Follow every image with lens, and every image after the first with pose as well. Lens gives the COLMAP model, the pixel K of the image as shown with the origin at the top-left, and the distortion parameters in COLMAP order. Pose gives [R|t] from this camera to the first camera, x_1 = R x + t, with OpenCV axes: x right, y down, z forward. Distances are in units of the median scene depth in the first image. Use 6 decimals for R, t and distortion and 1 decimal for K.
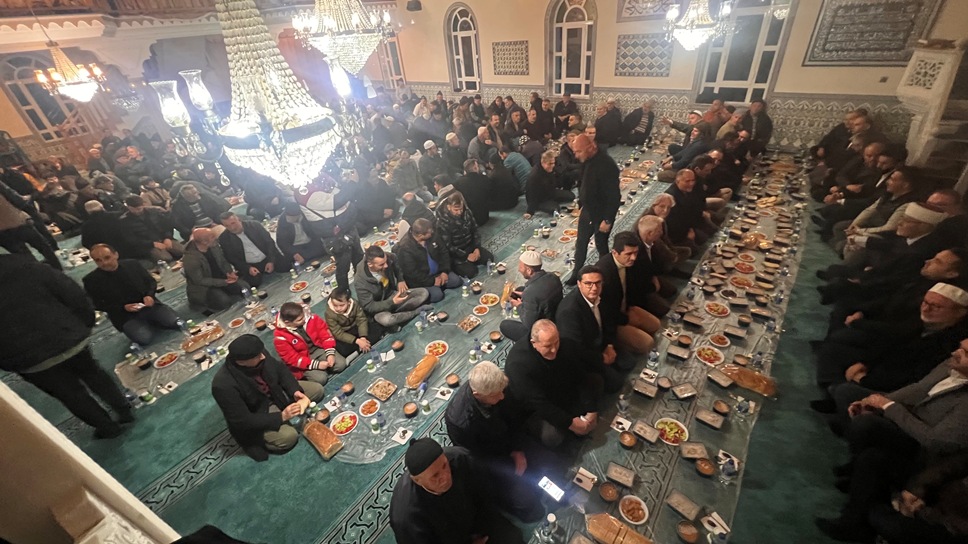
lens RADIAL K [[386.4, 0, 482.3], [0, 386.4, 271.5], [0, 0, 1]] dist [-0.002798, 0.000461]
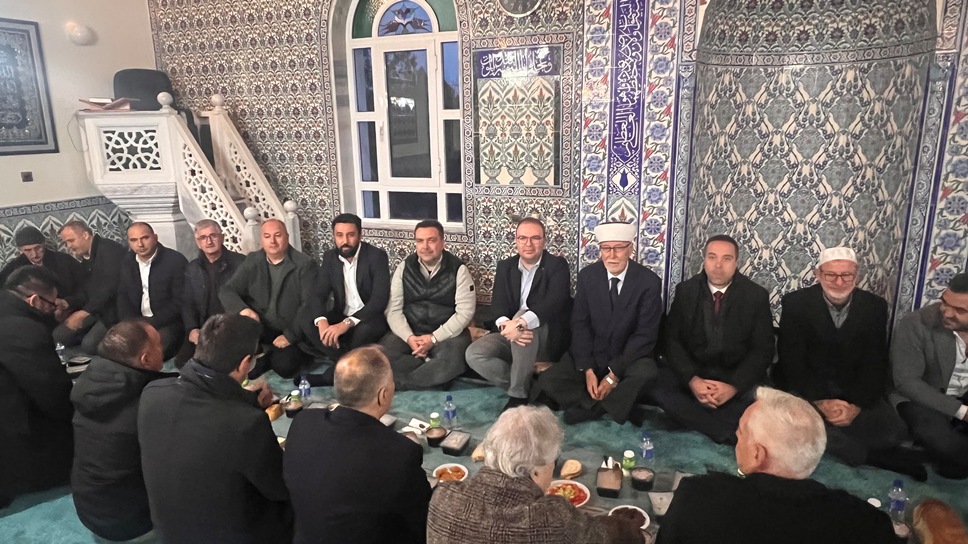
lens RADIAL K [[641.6, 0, 477.0], [0, 641.6, 275.8], [0, 0, 1]] dist [-0.003958, 0.001322]
pose [[-0.231894, -0.137945, 0.962910, 0.038112], [0.565539, 0.786286, 0.248839, -0.242272], [-0.791449, 0.602267, -0.104321, 0.634547]]
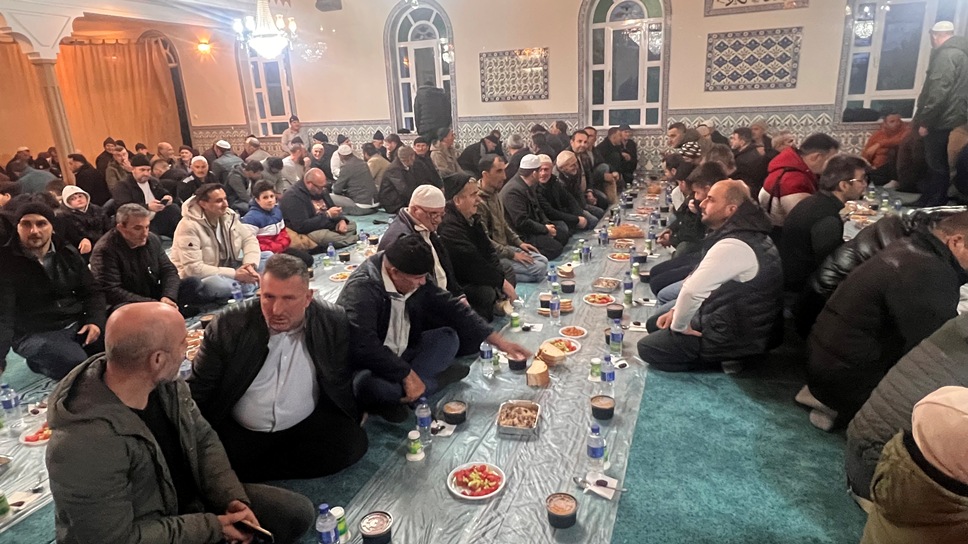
lens RADIAL K [[588.2, 0, 480.4], [0, 588.2, 272.5], [0, 0, 1]] dist [-0.000325, -0.002566]
pose [[0.952212, -0.048401, 0.301579, -0.439098], [0.137054, 0.950091, -0.280255, 0.010128], [-0.272963, 0.308195, 0.911322, 0.394730]]
